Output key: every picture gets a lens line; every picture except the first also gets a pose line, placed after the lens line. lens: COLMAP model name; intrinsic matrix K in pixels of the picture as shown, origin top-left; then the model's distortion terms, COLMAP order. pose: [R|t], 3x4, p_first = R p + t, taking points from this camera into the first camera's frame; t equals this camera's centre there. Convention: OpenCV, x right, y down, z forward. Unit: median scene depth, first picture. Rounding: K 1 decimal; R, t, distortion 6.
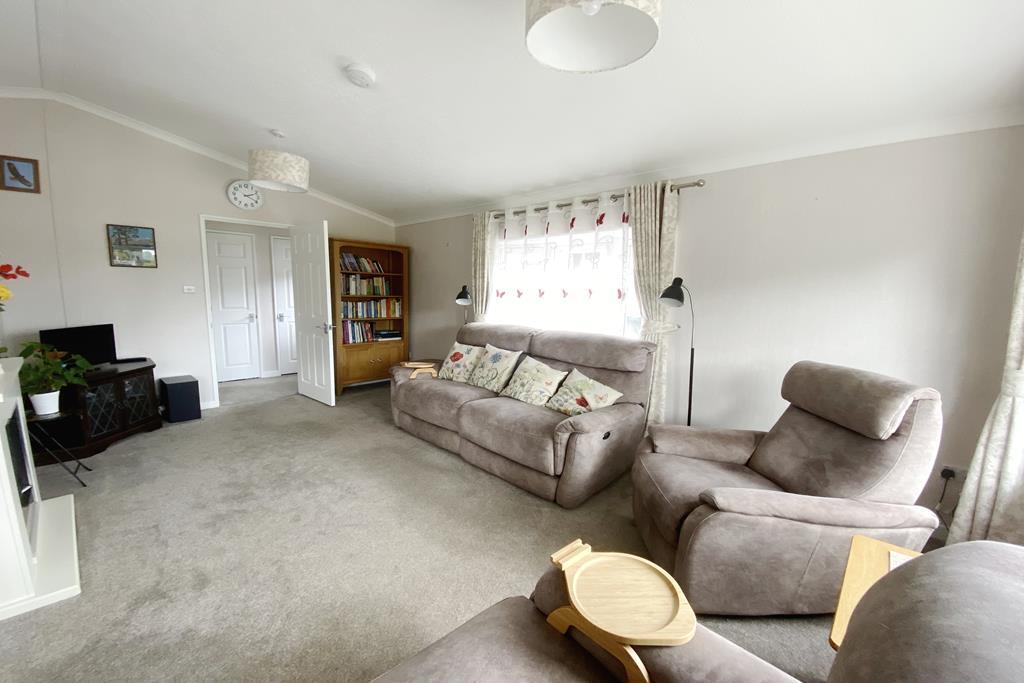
lens RADIAL K [[408.7, 0, 506.9], [0, 408.7, 347.2], [0, 0, 1]] dist [-0.002768, -0.002119]
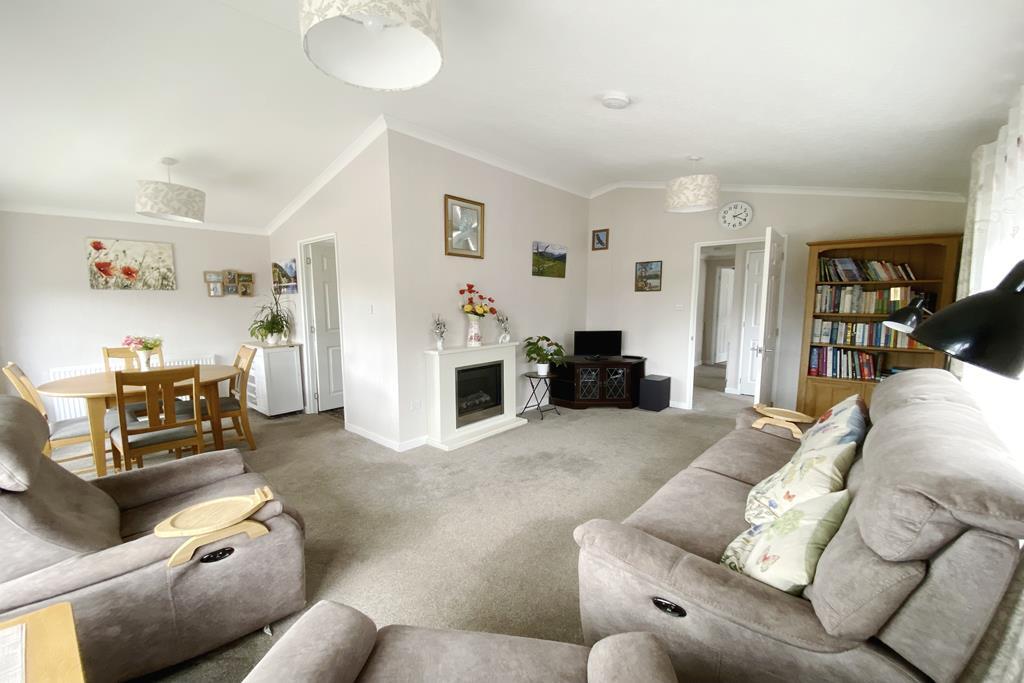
lens RADIAL K [[408.7, 0, 508.0], [0, 408.7, 349.7], [0, 0, 1]] dist [-0.002768, -0.002119]
pose [[0.052700, 0.104284, -0.993150, 0.447119], [-0.130215, 0.986759, 0.096704, -0.072997], [0.990084, 0.124227, 0.065582, 0.470964]]
